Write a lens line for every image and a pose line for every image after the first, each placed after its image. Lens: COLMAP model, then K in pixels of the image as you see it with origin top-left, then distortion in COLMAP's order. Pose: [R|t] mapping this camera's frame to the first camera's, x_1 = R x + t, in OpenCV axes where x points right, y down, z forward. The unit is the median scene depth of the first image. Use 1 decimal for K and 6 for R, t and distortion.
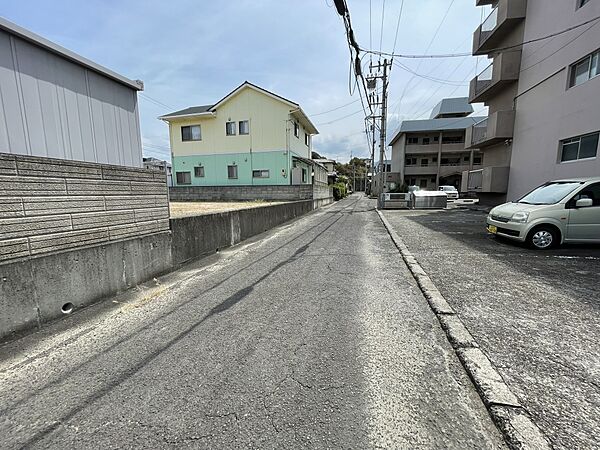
lens RADIAL K [[242.2, 0, 299.2], [0, 242.2, 225.9], [0, 0, 1]] dist [-0.003641, 0.000081]
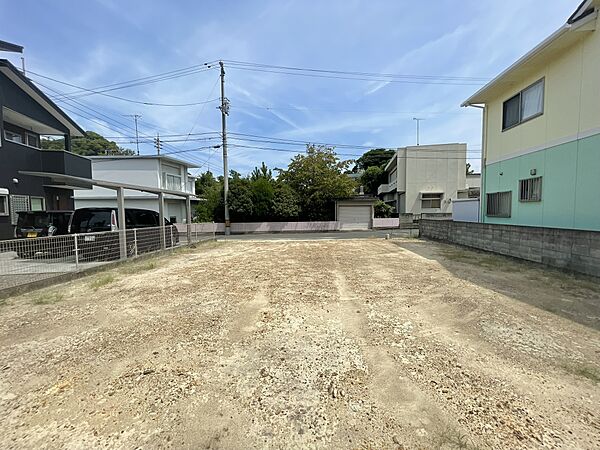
lens RADIAL K [[242.2, 0, 300.0], [0, 242.2, 225.5], [0, 0, 1]] dist [-0.003641, 0.000081]
pose [[0.167198, 0.057754, -0.984230, -0.059056], [-0.121201, 0.991915, 0.037616, -0.137790], [0.978445, 0.113000, 0.172847, 0.574367]]
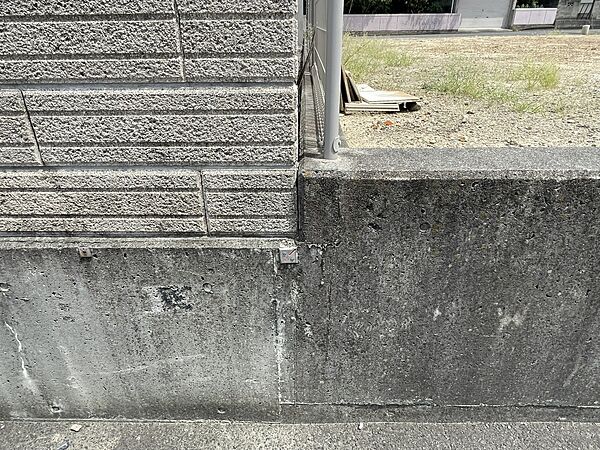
lens RADIAL K [[392.5, 0, 296.5], [0, 392.5, 226.9], [0, 0, 1]] dist [-0.000738, -0.001680]
pose [[0.236040, 0.452193, -0.860120, -0.074794], [-0.120609, 0.891919, 0.435813, -0.024318], [0.964229, 0.000869, 0.265068, 0.220947]]
